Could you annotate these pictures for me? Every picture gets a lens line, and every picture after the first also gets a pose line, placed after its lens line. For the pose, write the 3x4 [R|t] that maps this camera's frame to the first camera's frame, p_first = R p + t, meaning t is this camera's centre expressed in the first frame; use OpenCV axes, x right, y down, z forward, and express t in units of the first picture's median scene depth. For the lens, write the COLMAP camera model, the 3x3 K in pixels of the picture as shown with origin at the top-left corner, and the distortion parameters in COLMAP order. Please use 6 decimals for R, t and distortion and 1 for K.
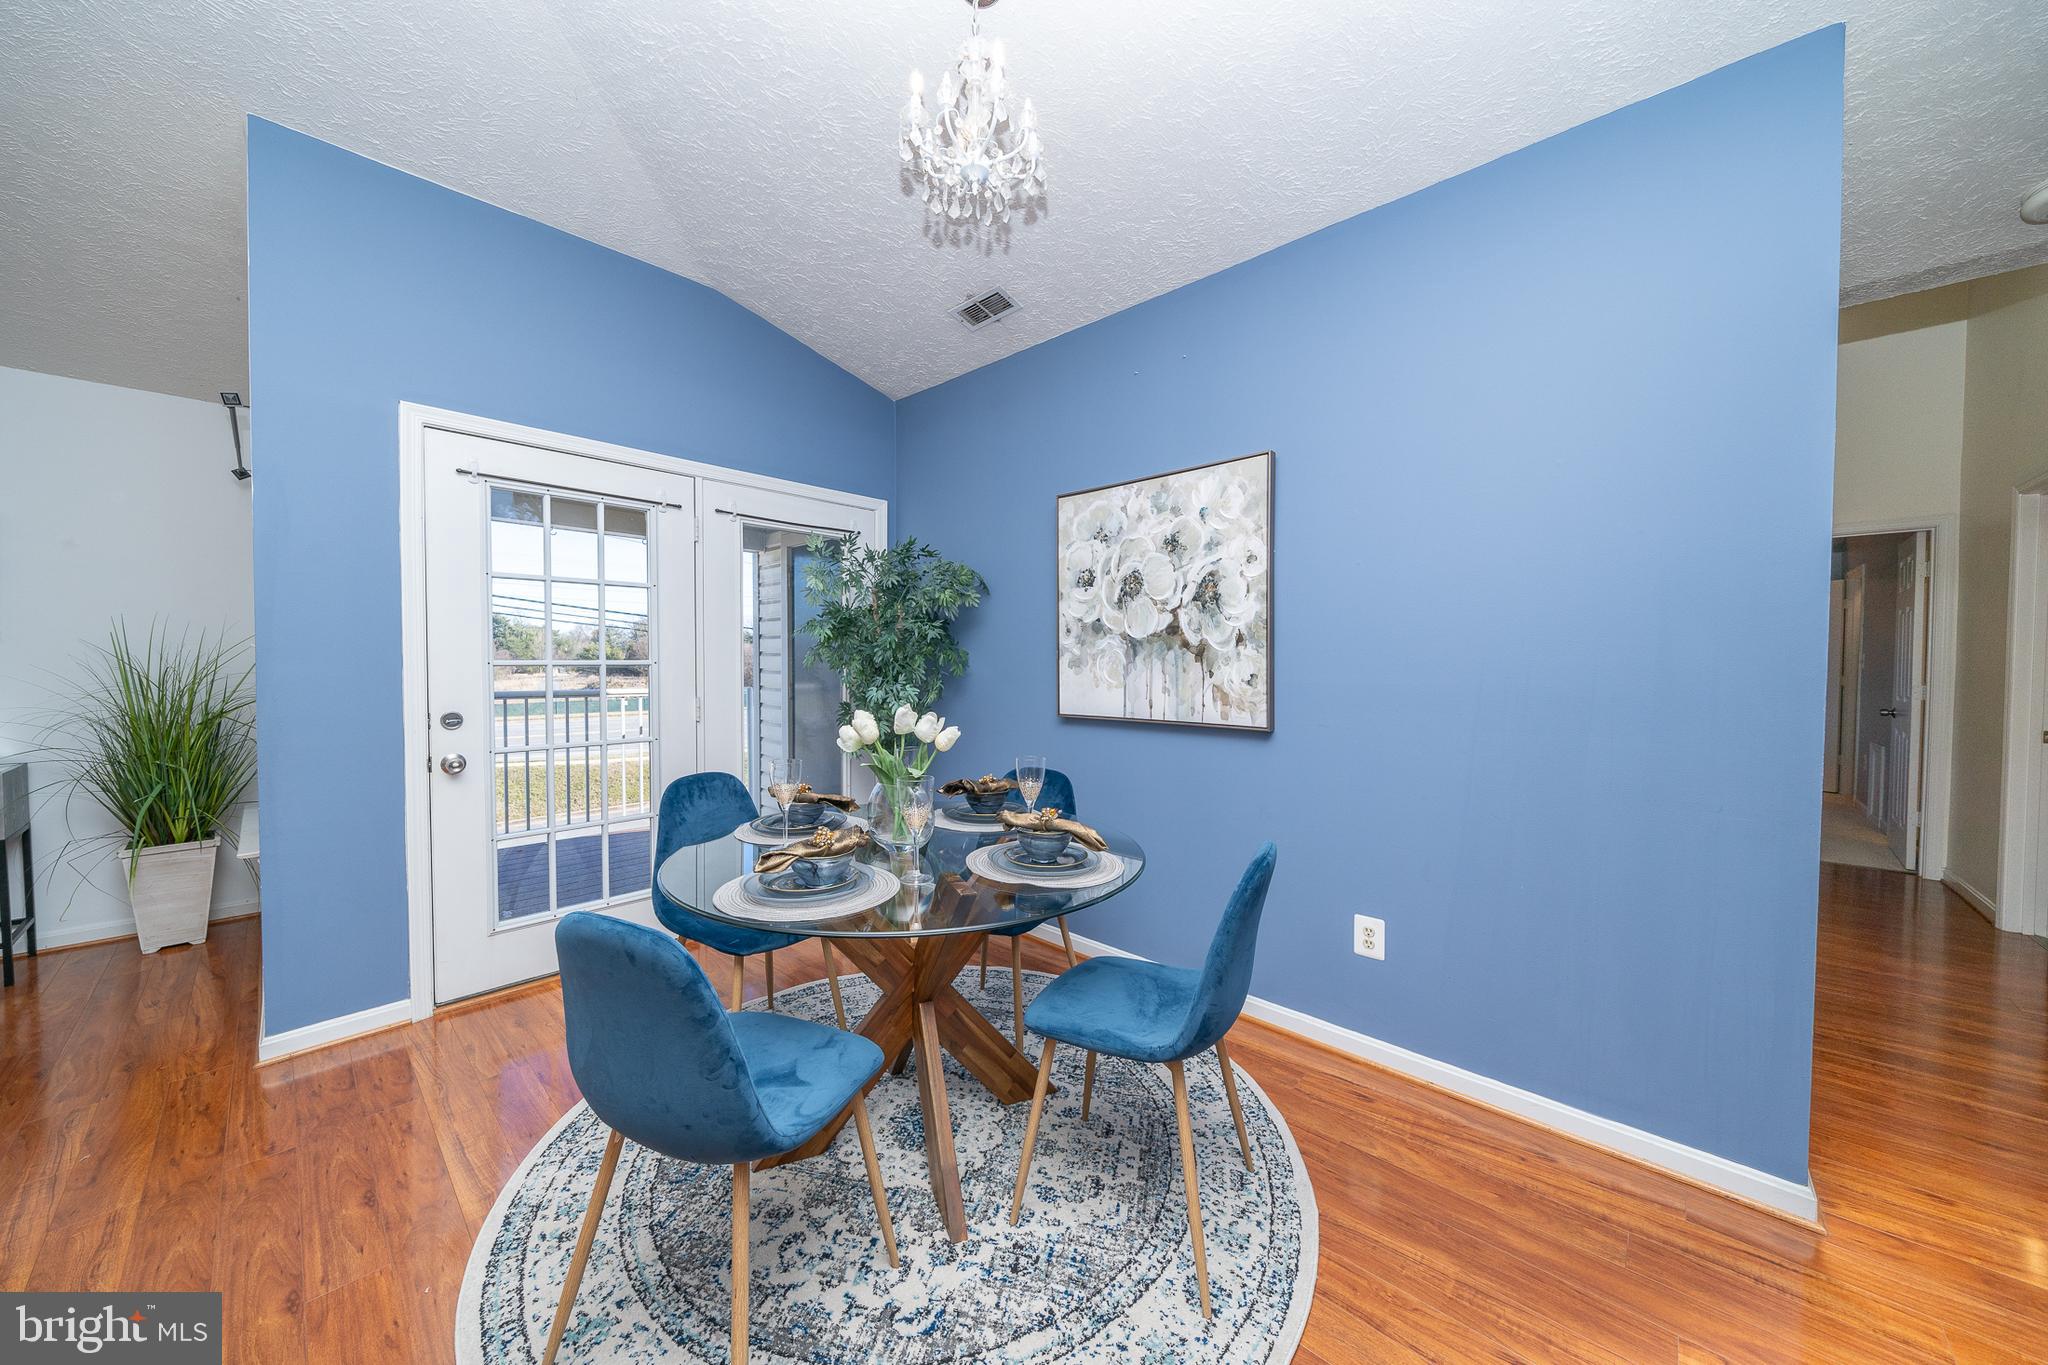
lens RADIAL K [[709.5, 0, 1023.7], [0, 709.5, 673.0], [0, 0, 1]] dist [-0.007590, 0.000944]
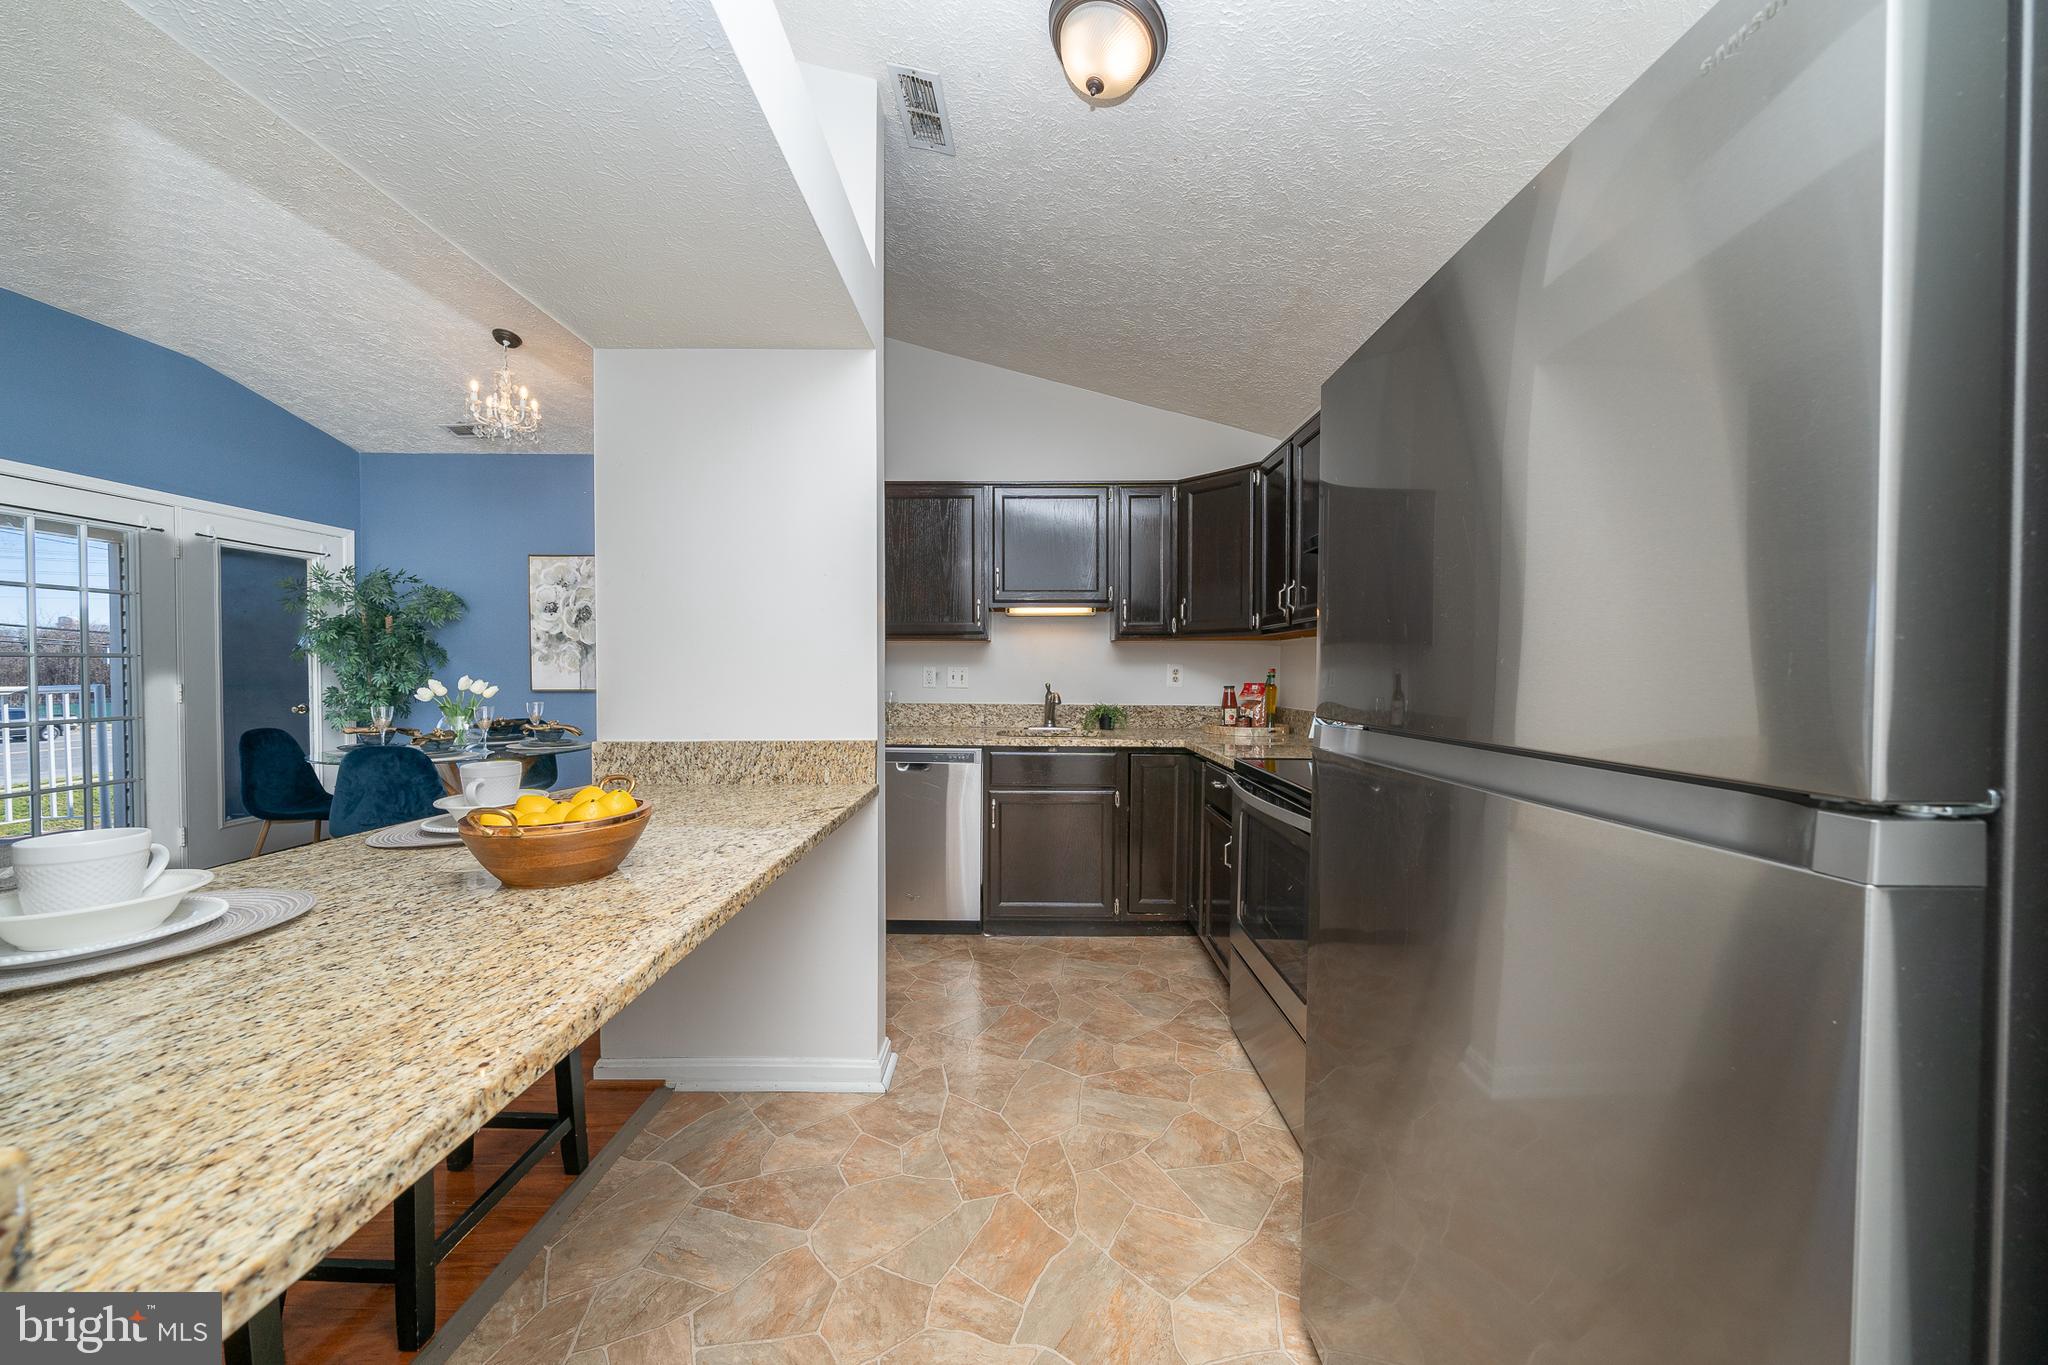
lens RADIAL K [[709.5, 0, 1024.4], [0, 709.5, 677.4], [0, 0, 1]] dist [-0.007590, 0.000944]
pose [[0.732769, -0.011161, 0.680386, -0.260447], [0.011143, 0.999928, 0.004401, 0.040756], [-0.680386, 0.004357, 0.732841, -1.102925]]
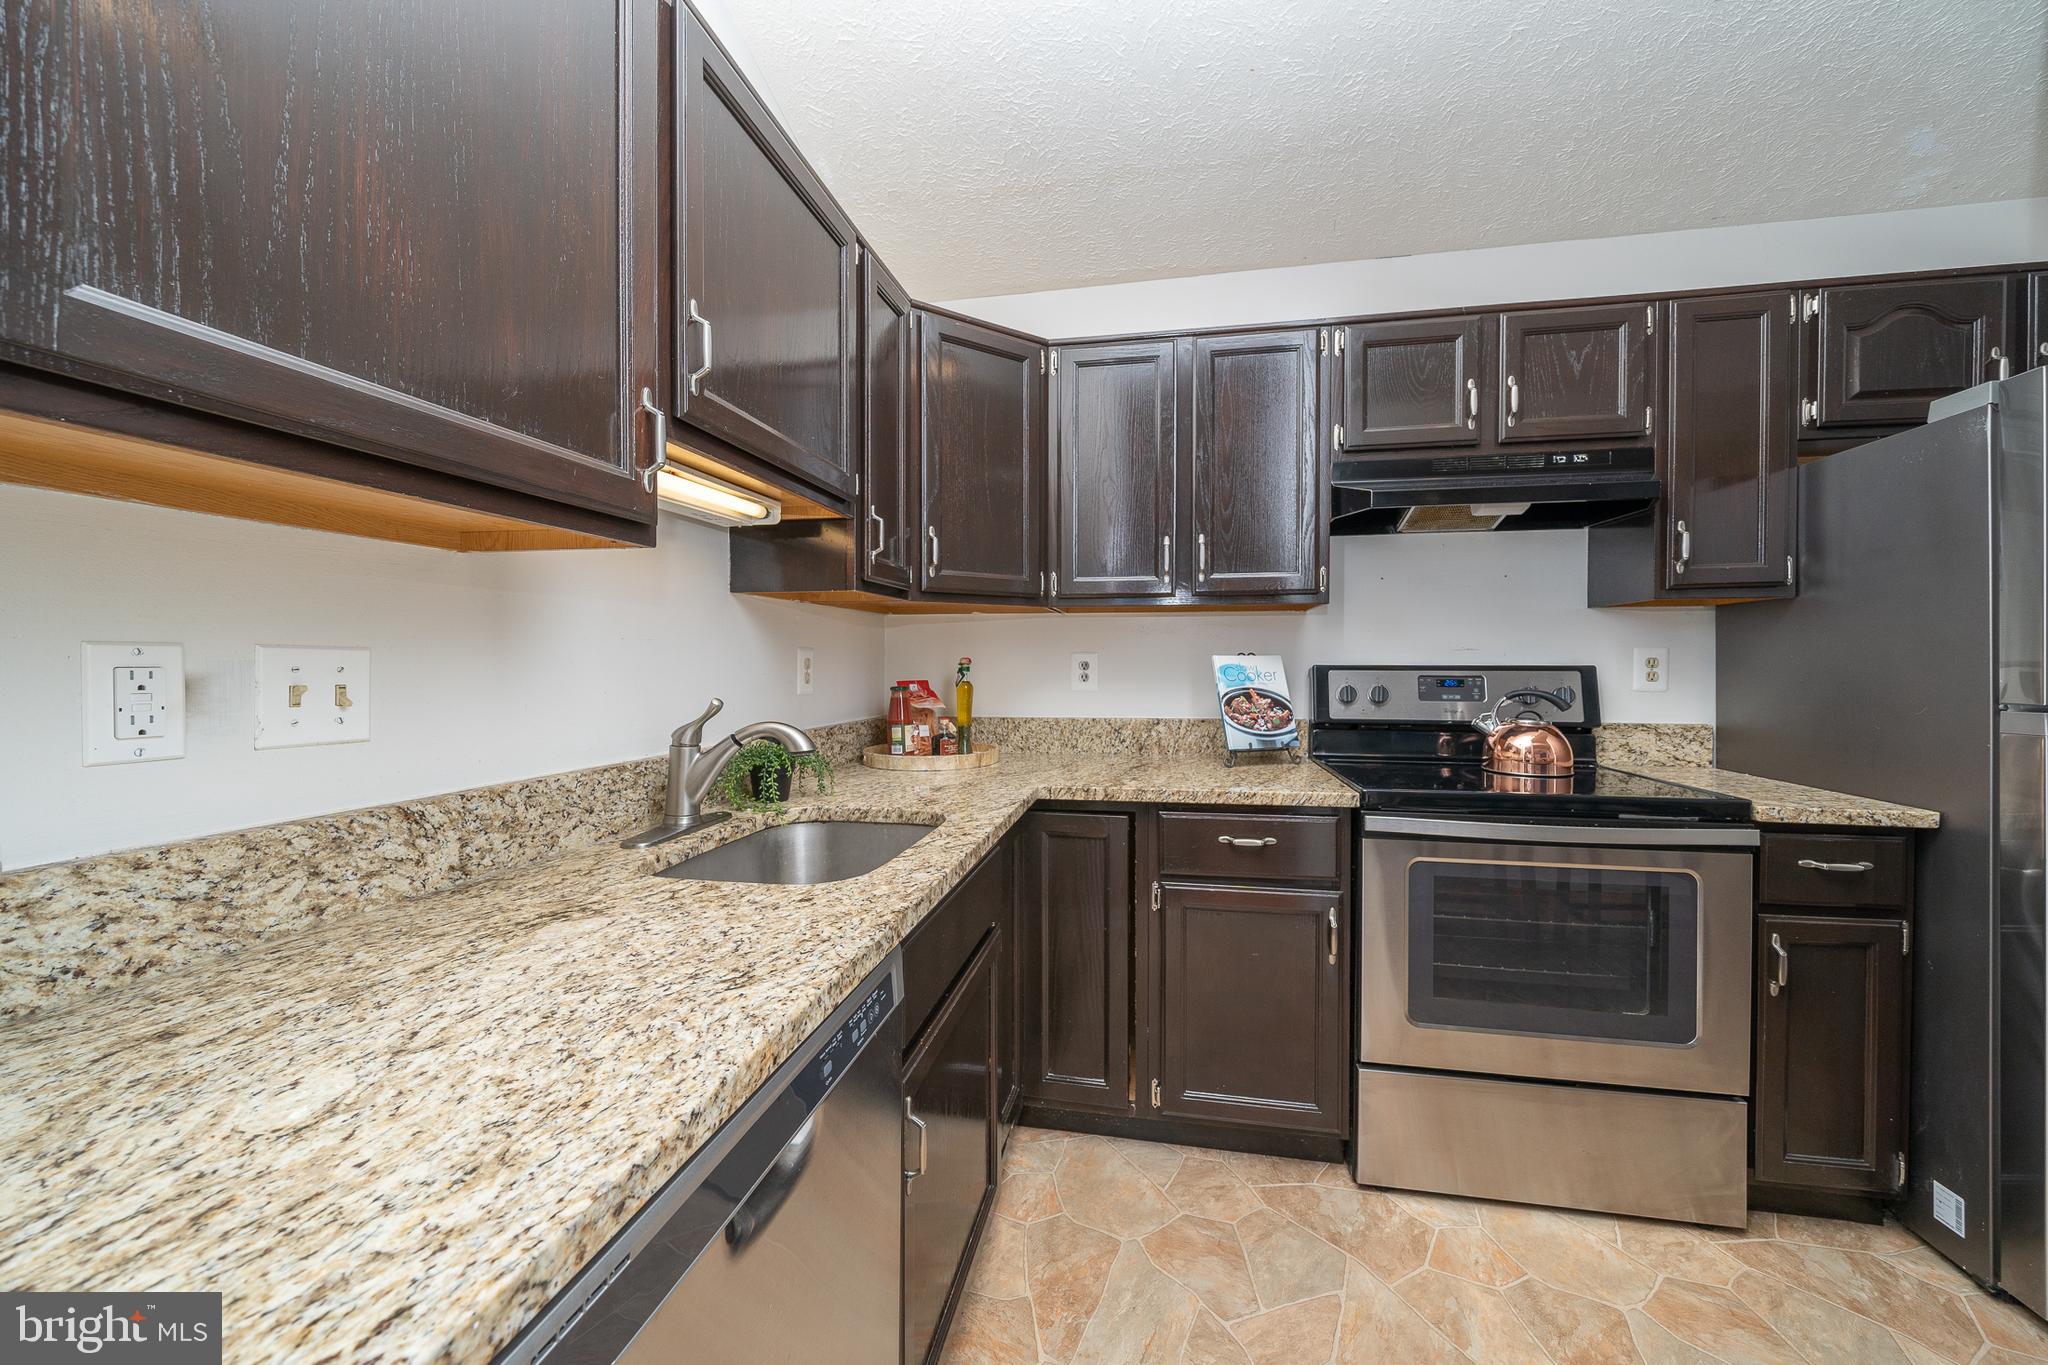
lens RADIAL K [[709.5, 0, 1027.6], [0, 709.5, 666.8], [0, 0, 1]] dist [-0.007590, 0.000944]
pose [[-0.537895, -0.009334, 0.842960, 0.194643], [0.011607, 0.999762, 0.018477, 0.030826], [-0.842932, 0.019723, -0.537658, -0.040921]]
